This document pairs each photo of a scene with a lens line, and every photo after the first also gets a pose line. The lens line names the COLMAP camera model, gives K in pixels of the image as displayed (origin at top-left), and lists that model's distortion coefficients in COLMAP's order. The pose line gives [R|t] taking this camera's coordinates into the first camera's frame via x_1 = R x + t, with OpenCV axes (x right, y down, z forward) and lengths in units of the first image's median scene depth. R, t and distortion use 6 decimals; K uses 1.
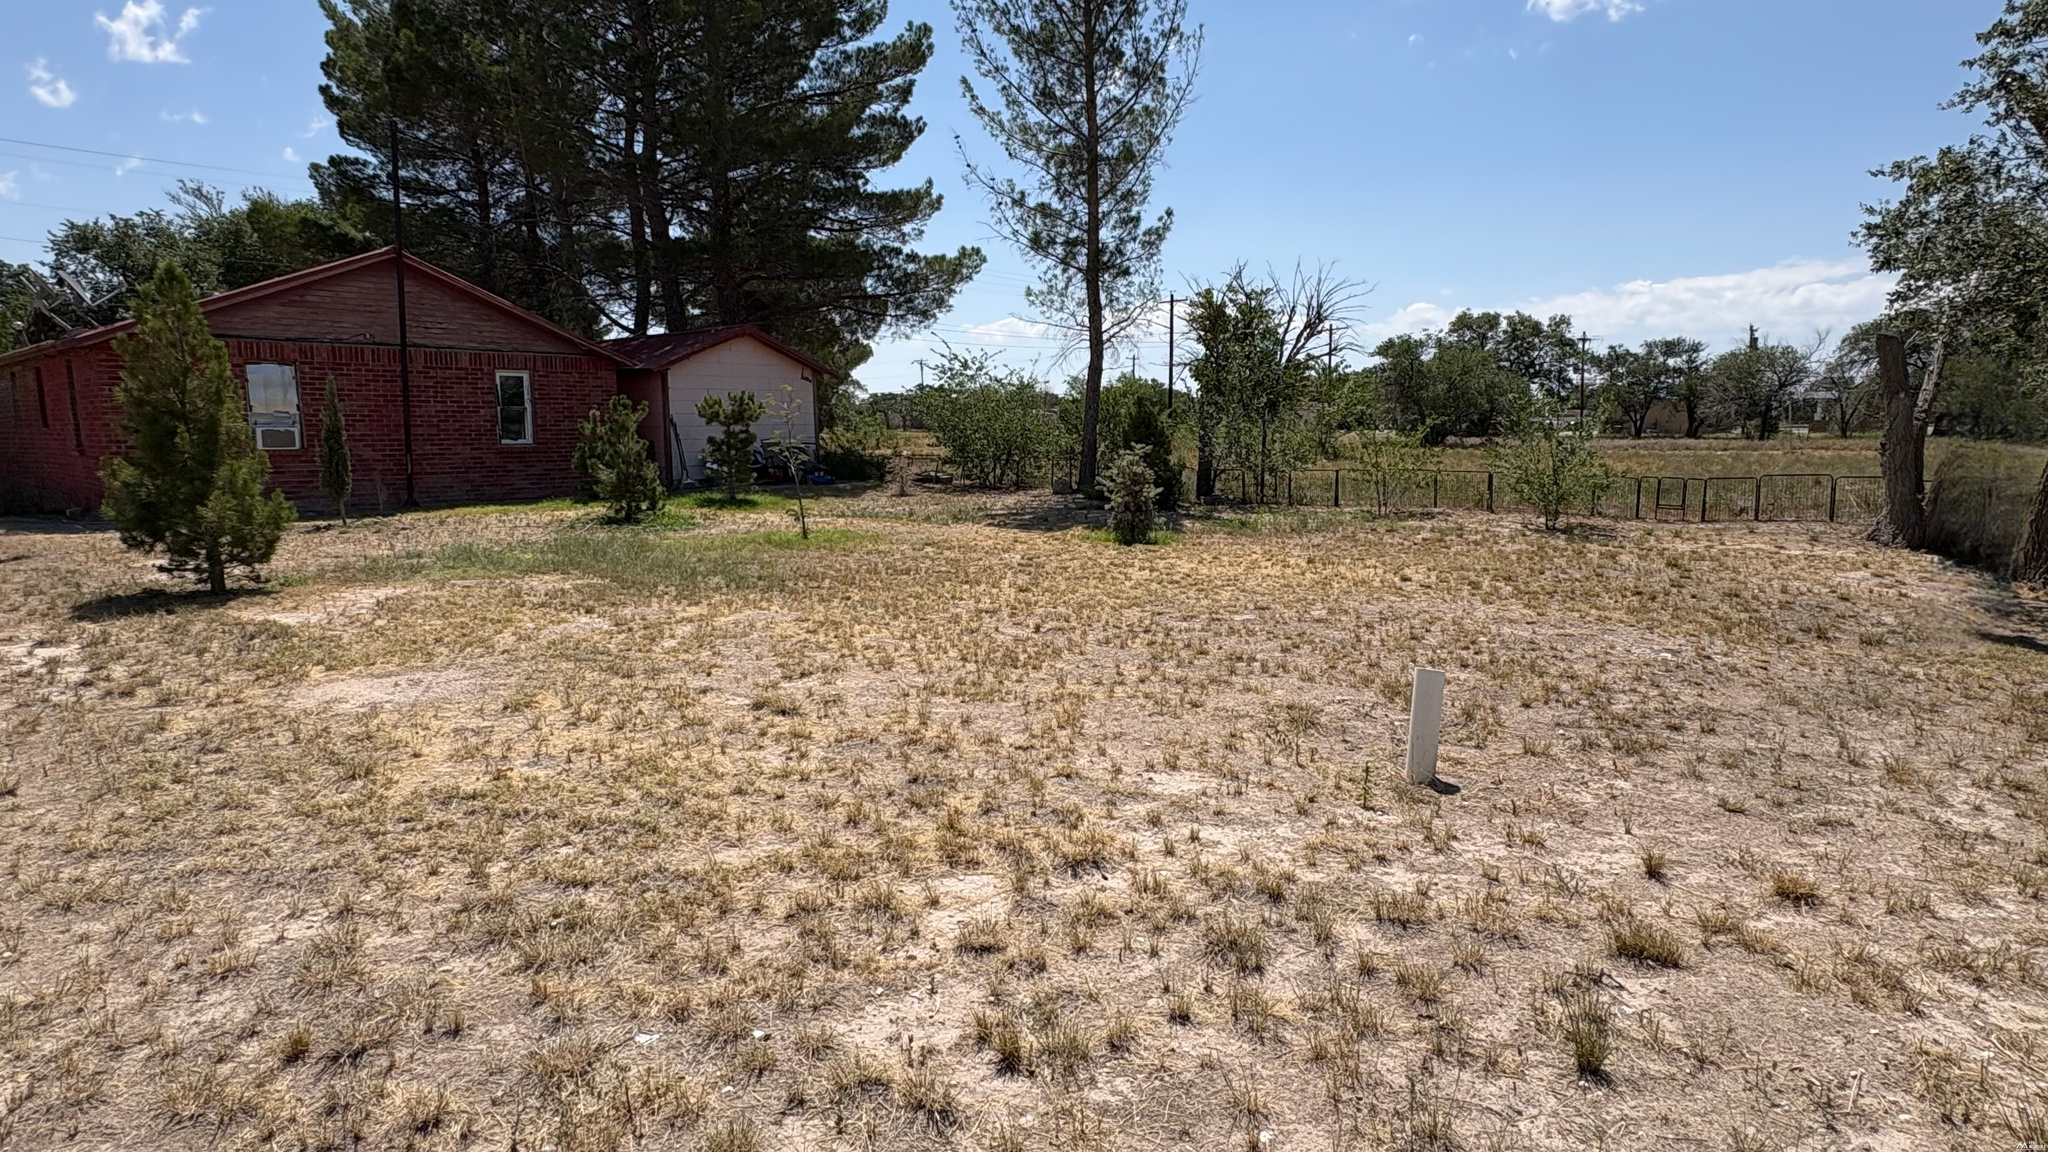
lens RADIAL K [[1083.3, 0, 1014.1], [0, 1083.3, 574.5], [0, 0, 1]] dist [0.001200, 0.000944]
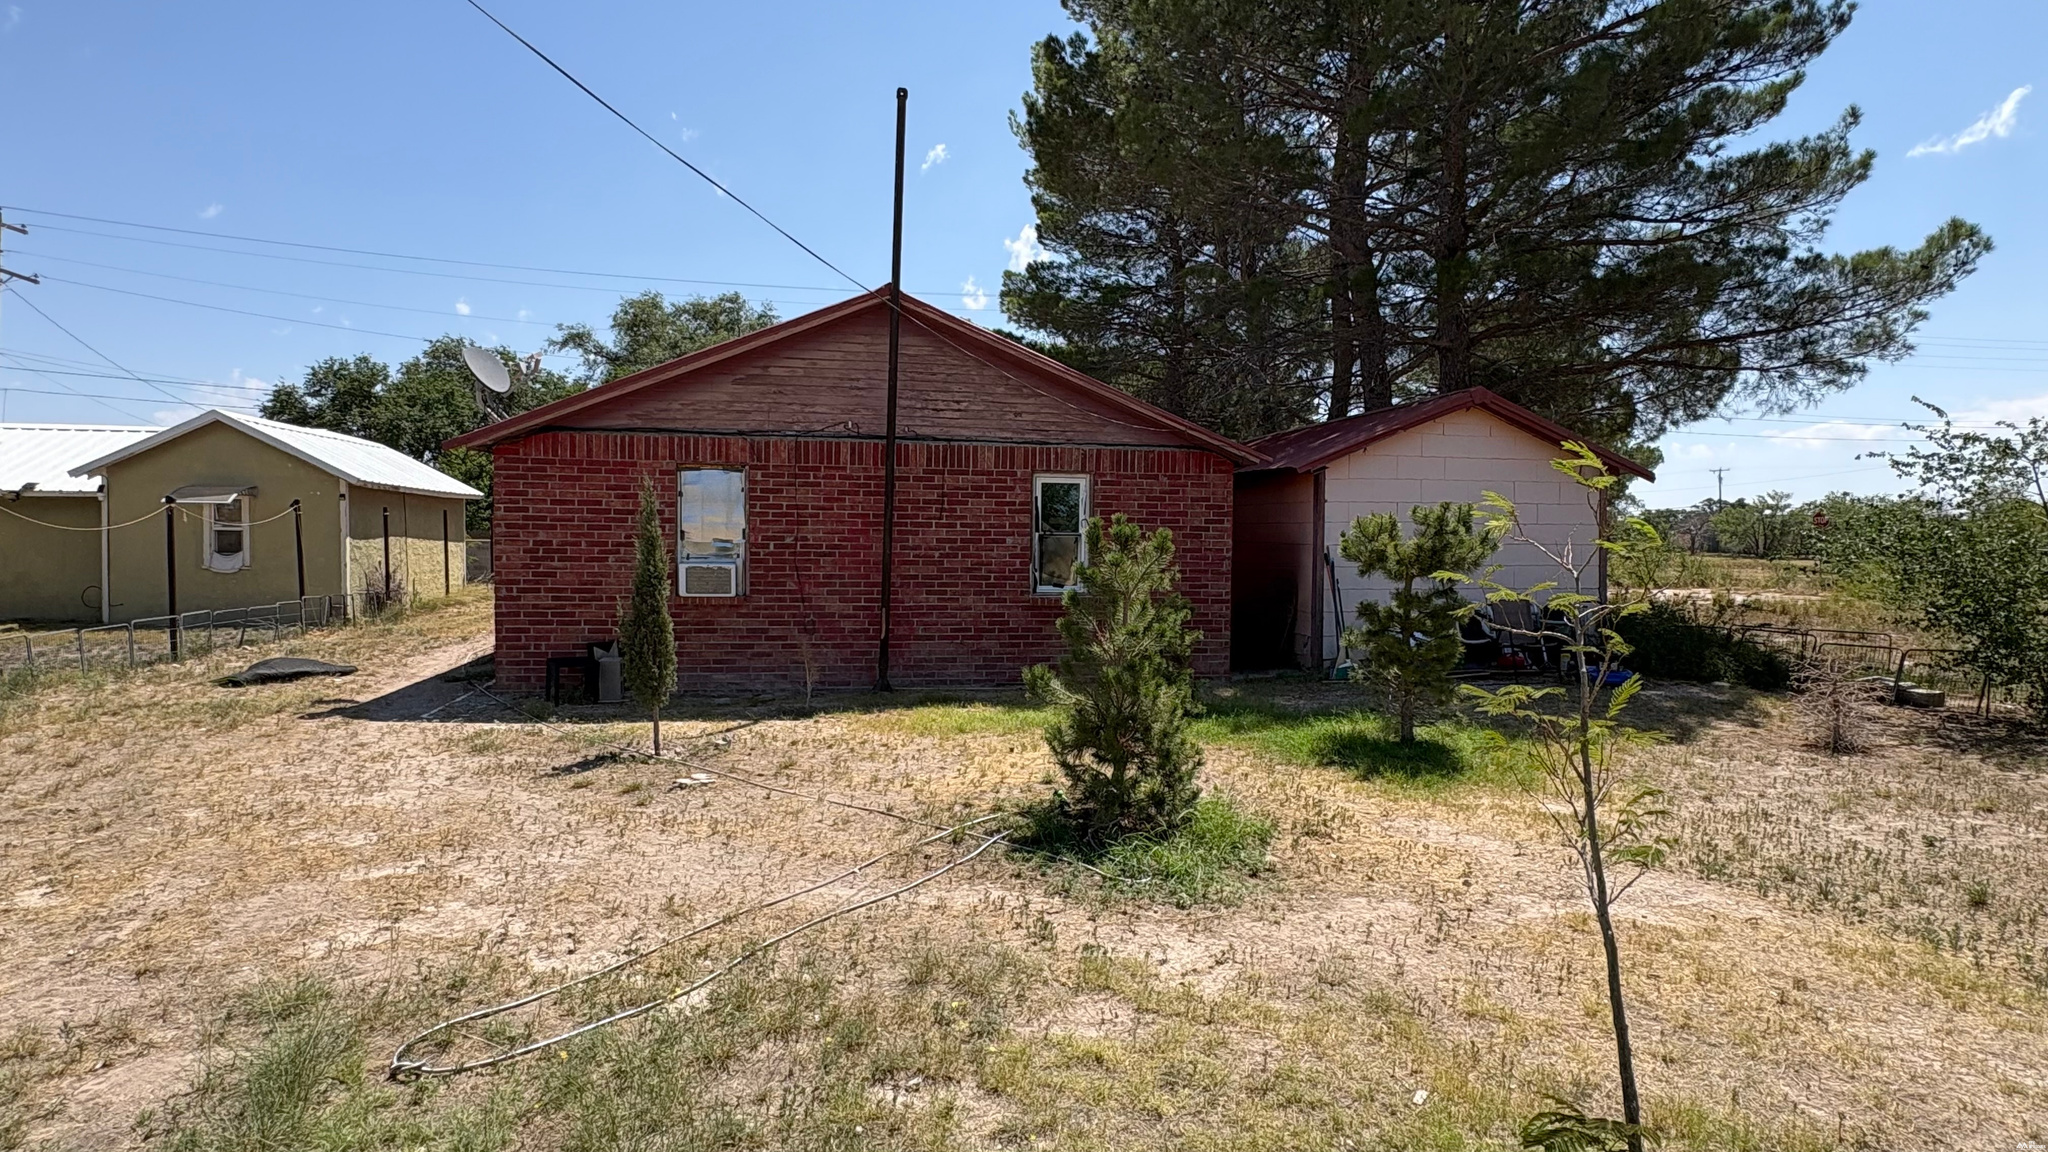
lens RADIAL K [[1083.3, 0, 1014.1], [0, 1083.3, 574.5], [0, 0, 1]] dist [0.001200, 0.000944]
pose [[0.794434, 0.031171, -0.606550, -0.108832], [-0.095699, 0.992631, -0.074331, -0.082247], [0.599764, 0.117097, 0.791563, 0.494835]]
